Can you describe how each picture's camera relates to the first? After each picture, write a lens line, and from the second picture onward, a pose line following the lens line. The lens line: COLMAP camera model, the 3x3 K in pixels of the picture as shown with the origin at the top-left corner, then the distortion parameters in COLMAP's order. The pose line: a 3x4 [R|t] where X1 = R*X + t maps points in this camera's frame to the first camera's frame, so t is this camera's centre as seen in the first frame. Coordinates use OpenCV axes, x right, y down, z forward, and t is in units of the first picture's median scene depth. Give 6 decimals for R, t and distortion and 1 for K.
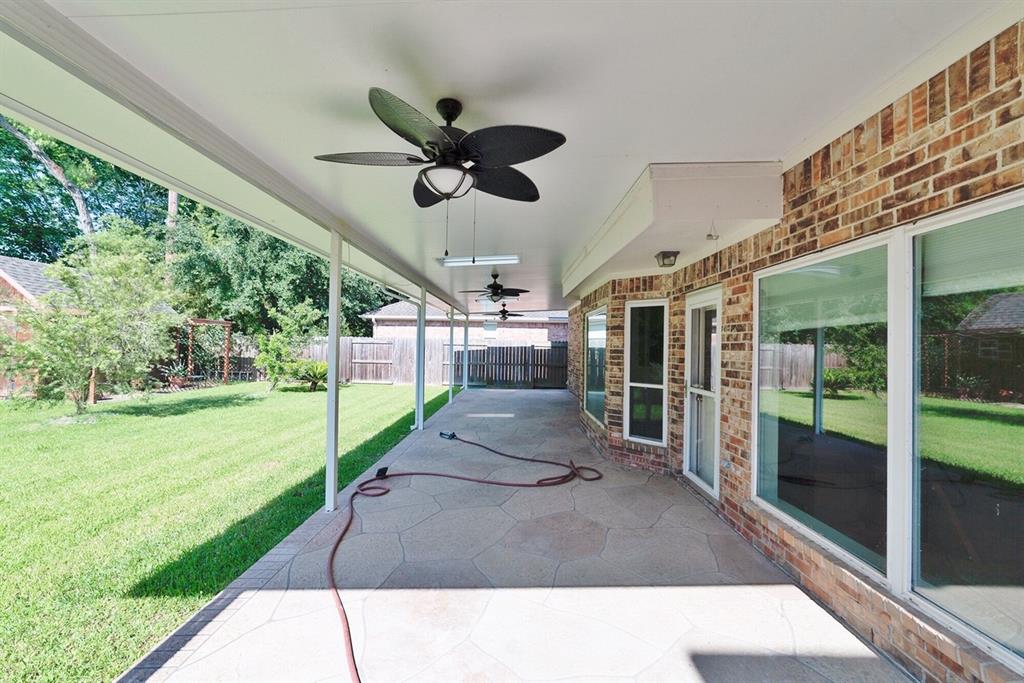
lens RADIAL K [[400.3, 0, 512.7], [0, 400.3, 339.0], [0, 0, 1]] dist [-0.018624, 0.008607]
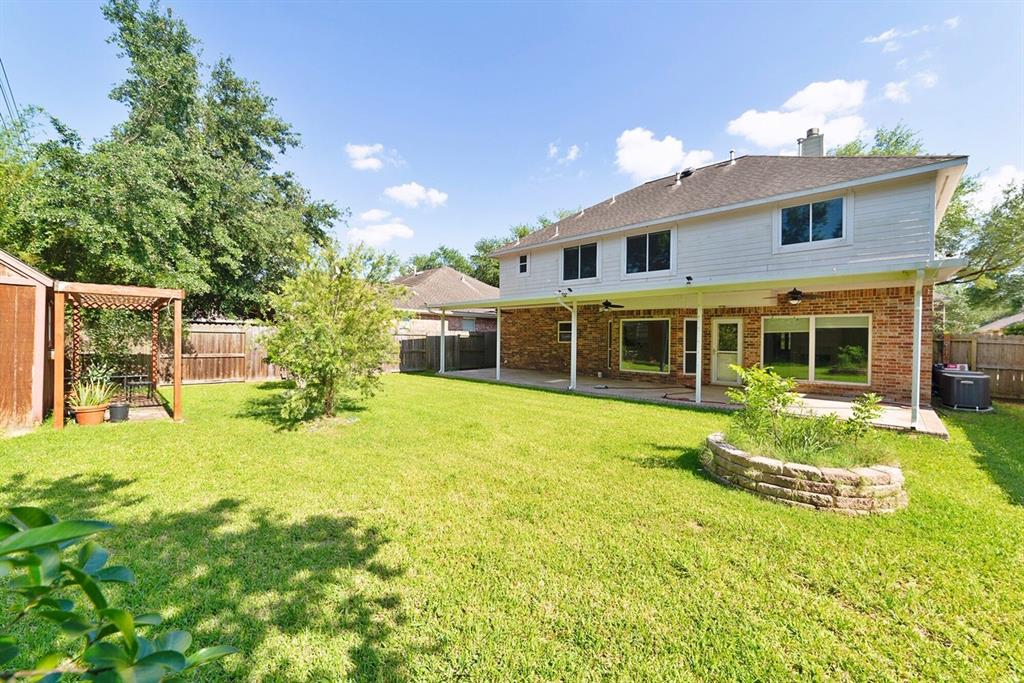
lens RADIAL K [[400.3, 0, 512.7], [0, 400.3, 339.0], [0, 0, 1]] dist [-0.018624, 0.008607]
pose [[0.684545, -0.015158, 0.728813, -2.220896], [-0.009045, 0.999530, 0.029285, -0.028346], [-0.728914, -0.026639, 0.684086, 0.102627]]
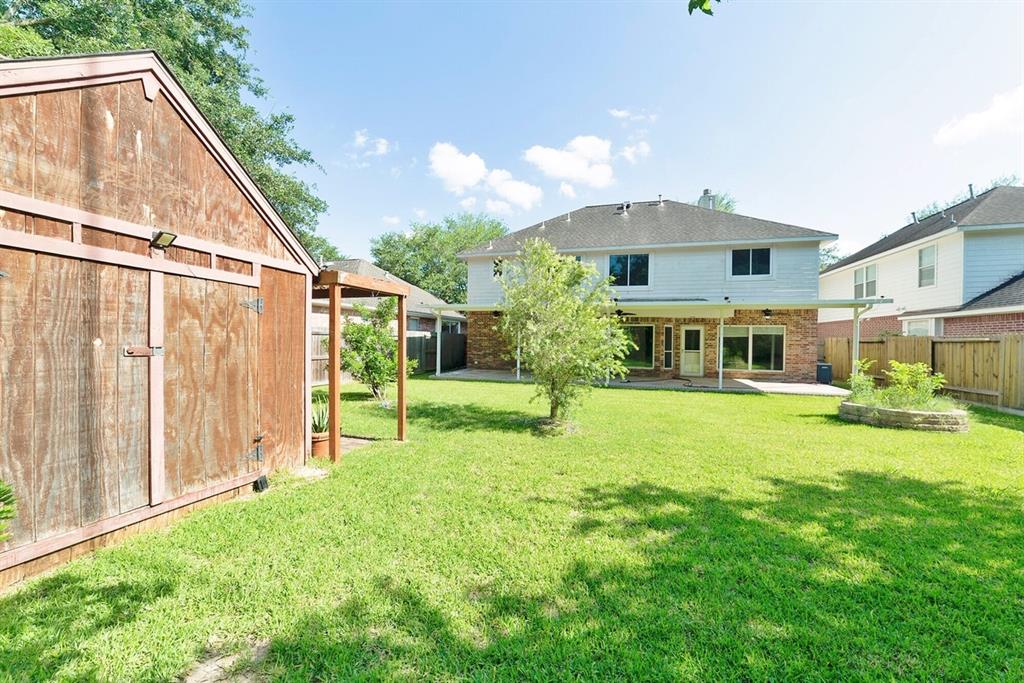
lens RADIAL K [[400.3, 0, 512.7], [0, 400.3, 339.0], [0, 0, 1]] dist [-0.018624, 0.008607]
pose [[0.274106, -0.010156, 0.961646, -3.051494], [-0.026806, 0.999475, 0.018197, -0.008849], [-0.961326, -0.030766, 0.273690, 1.295813]]
